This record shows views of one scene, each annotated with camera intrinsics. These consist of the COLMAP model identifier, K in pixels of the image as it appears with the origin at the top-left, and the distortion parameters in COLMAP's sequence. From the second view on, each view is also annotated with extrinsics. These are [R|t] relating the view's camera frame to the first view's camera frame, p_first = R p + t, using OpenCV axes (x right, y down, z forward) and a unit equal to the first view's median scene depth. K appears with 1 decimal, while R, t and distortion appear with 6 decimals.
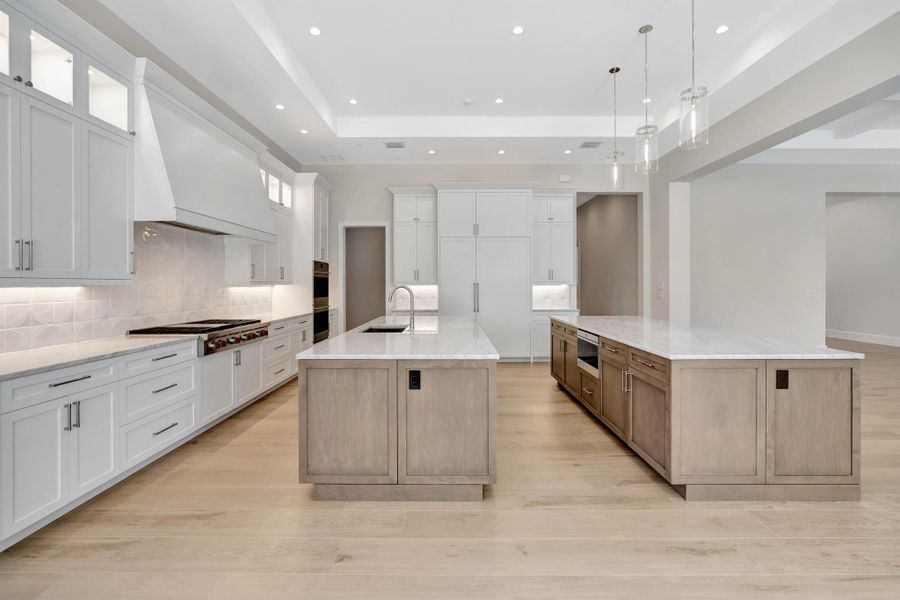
lens RADIAL K [[406.4, 0, 444.4], [0, 406.4, 294.4], [0, 0, 1]] dist [-0.009501, 0.003829]
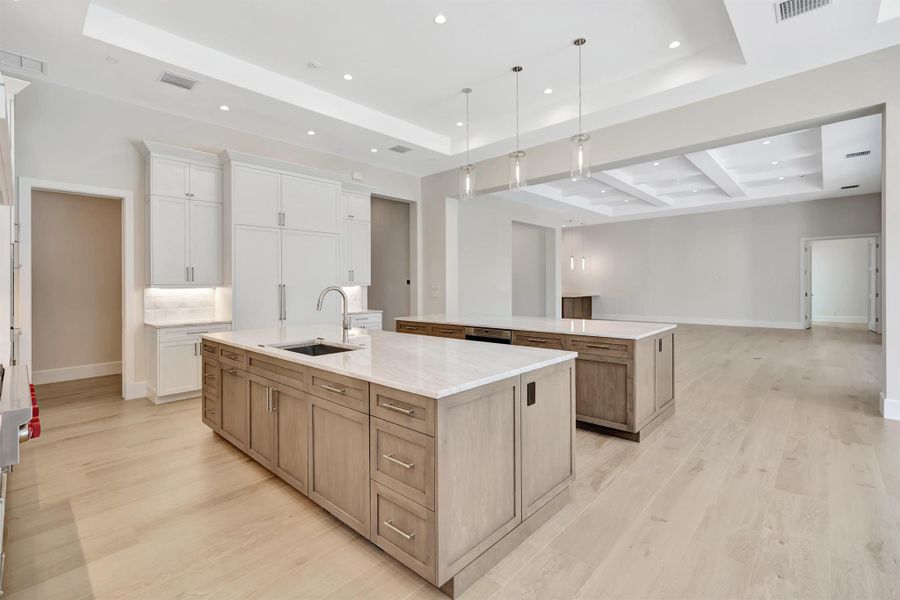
lens RADIAL K [[406.4, 0, 454.5], [0, 406.4, 296.5], [0, 0, 1]] dist [-0.009501, 0.003829]
pose [[0.675367, -0.026103, 0.737020, -0.398583], [0.026339, 0.999590, 0.011267, -0.005211], [-0.737011, 0.011803, 0.675777, 0.261719]]
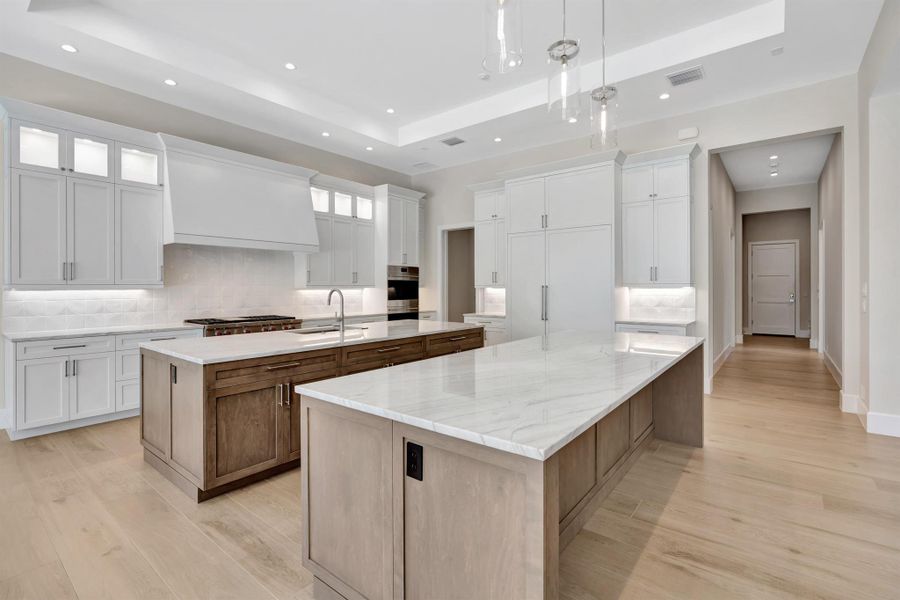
lens RADIAL K [[406.4, 0, 442.9], [0, 406.4, 302.6], [0, 0, 1]] dist [-0.009501, 0.003829]
pose [[0.788844, 0.021516, -0.614217, 0.583732], [-0.012255, 0.999739, 0.019283, -0.008214], [0.614472, -0.007684, 0.788901, 0.287834]]
